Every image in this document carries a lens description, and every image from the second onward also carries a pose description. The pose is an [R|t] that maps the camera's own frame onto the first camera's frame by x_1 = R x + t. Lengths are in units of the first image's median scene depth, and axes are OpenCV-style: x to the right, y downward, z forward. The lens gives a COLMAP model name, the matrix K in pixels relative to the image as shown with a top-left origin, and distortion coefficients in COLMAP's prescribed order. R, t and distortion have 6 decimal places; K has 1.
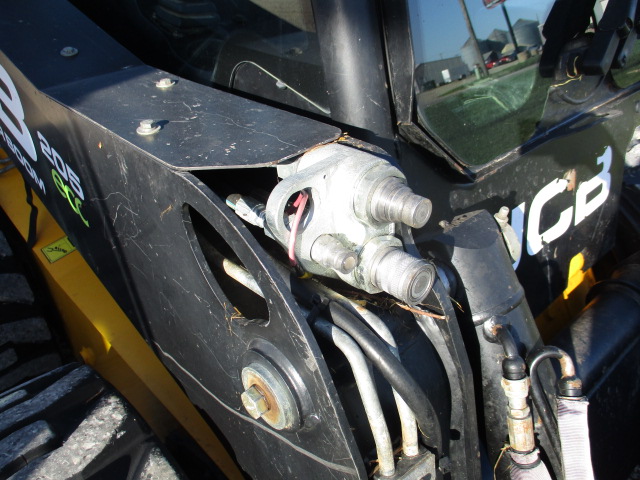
lens RADIAL K [[536.0, 0, 316.0], [0, 536.0, 236.4], [0, 0, 1]] dist [-0.026800, -0.001669]
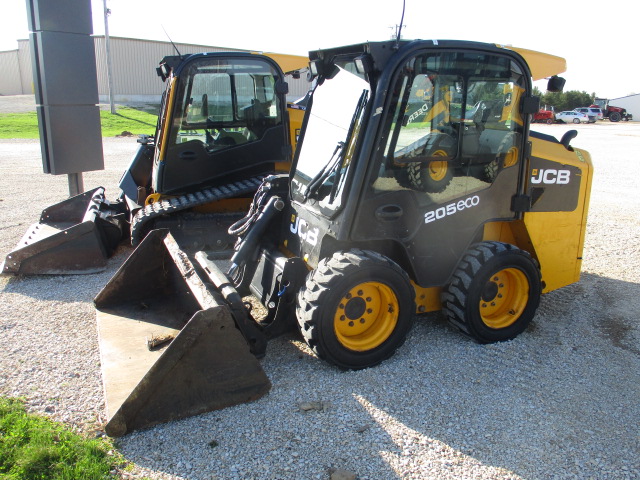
lens RADIAL K [[536.0, 0, 316.0], [0, 536.0, 236.4], [0, 0, 1]] dist [-0.026800, -0.001669]
pose [[-0.304439, 0.272233, -0.912801, 7.128434], [-0.528342, 0.749102, 0.399625, -2.884644], [0.792573, 0.603933, -0.084224, 2.553059]]
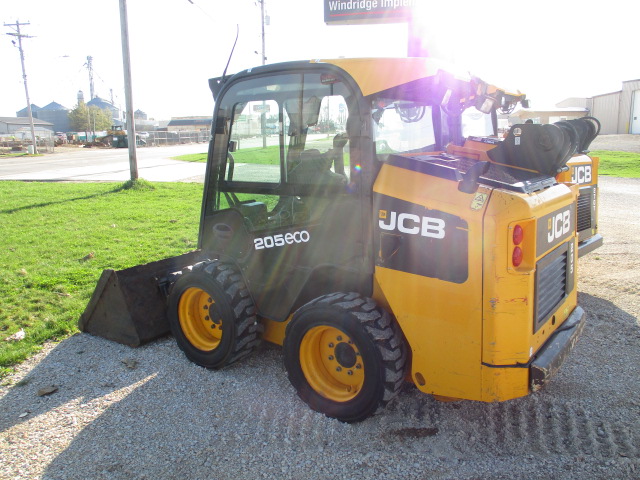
lens RADIAL K [[536.0, 0, 316.0], [0, 536.0, 236.4], [0, 0, 1]] dist [-0.026800, -0.001669]
pose [[-0.979239, 0.089905, -0.181681, 1.223378], [-0.062324, 0.719320, 0.691878, -5.719523], [0.192890, 0.688837, -0.698783, 7.486270]]
